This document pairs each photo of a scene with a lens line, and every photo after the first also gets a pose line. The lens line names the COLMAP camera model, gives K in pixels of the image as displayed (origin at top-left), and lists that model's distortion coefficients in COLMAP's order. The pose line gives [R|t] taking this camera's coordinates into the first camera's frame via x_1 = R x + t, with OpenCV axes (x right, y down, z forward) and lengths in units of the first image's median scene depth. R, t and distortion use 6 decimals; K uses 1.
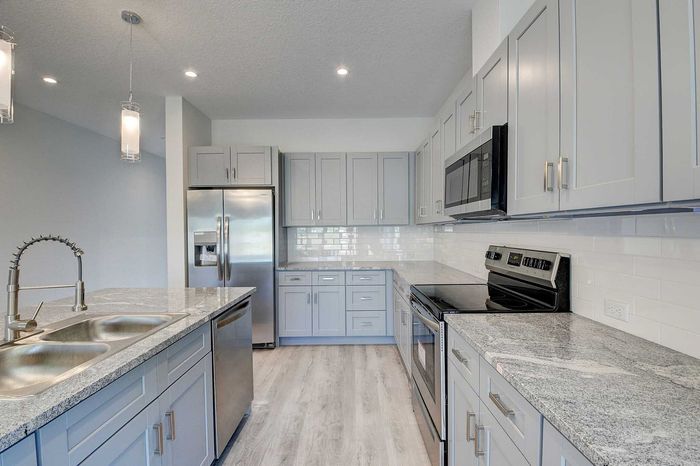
lens RADIAL K [[309.6, 0, 350.0], [0, 309.6, 233.0], [0, 0, 1]] dist [0.014499, -0.020996]
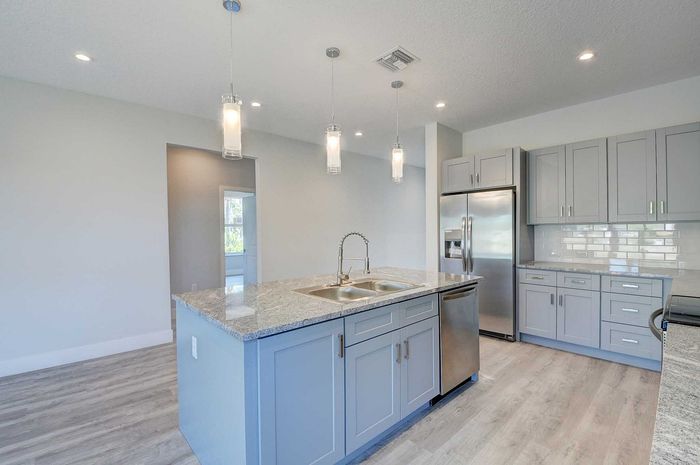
lens RADIAL K [[309.6, 0, 350.0], [0, 309.6, 232.5], [0, 0, 1]] dist [0.014499, -0.020996]
pose [[0.681852, 0.007129, -0.731456, 0.142219], [-0.003282, 0.999972, 0.006687, -0.000489], [0.731483, -0.002159, 0.681856, -0.114563]]
